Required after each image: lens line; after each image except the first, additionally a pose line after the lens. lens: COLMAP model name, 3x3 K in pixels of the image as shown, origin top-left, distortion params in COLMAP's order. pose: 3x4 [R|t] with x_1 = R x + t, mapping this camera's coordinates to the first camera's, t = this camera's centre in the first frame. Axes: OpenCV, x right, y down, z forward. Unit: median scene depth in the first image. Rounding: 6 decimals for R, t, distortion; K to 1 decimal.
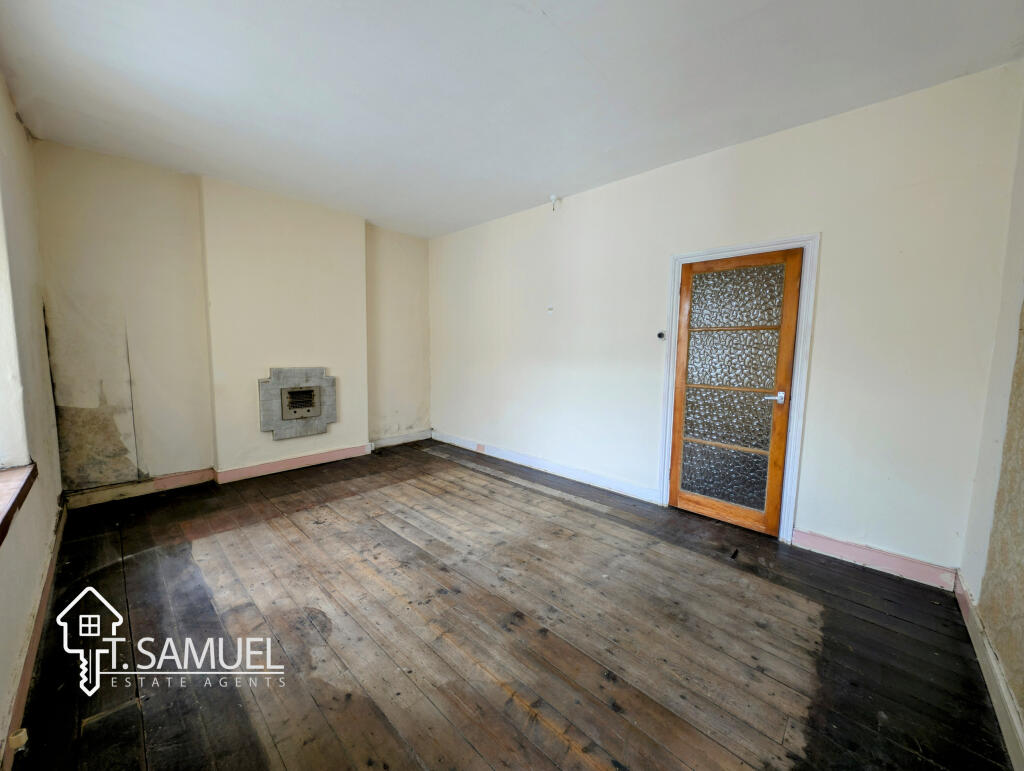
lens RADIAL K [[386.3, 0, 512.3], [0, 386.3, 385.3], [0, 0, 1]] dist [0.011363, -0.002814]
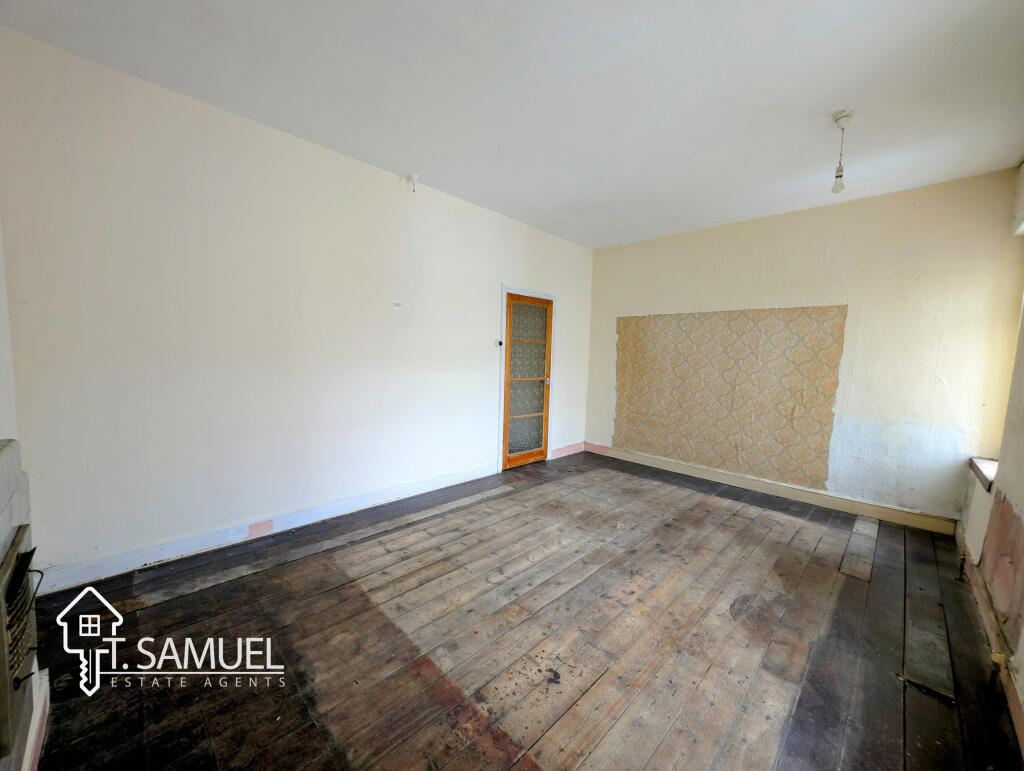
lens RADIAL K [[386.3, 0, 511.3], [0, 386.3, 381.8], [0, 0, 1]] dist [0.011363, -0.002814]
pose [[0.033749, -0.085308, 0.995783, -0.932431], [0.067399, 0.994277, 0.082895, -0.106537], [-0.997155, 0.064317, 0.039306, 0.925742]]
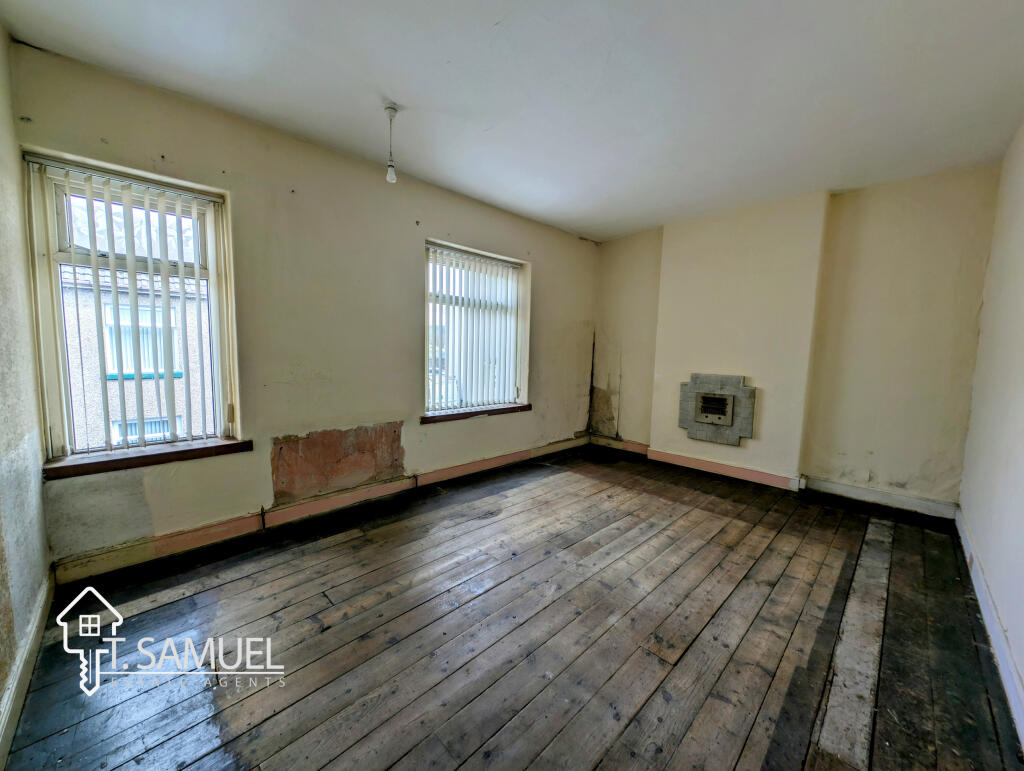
lens RADIAL K [[386.3, 0, 511.0], [0, 386.3, 387.6], [0, 0, 1]] dist [0.011363, -0.002814]
pose [[-0.039724, 0.082238, -0.995821, 0.629991], [-0.116549, 0.989423, 0.086359, -0.047364], [0.992390, 0.119492, -0.029719, 0.630117]]
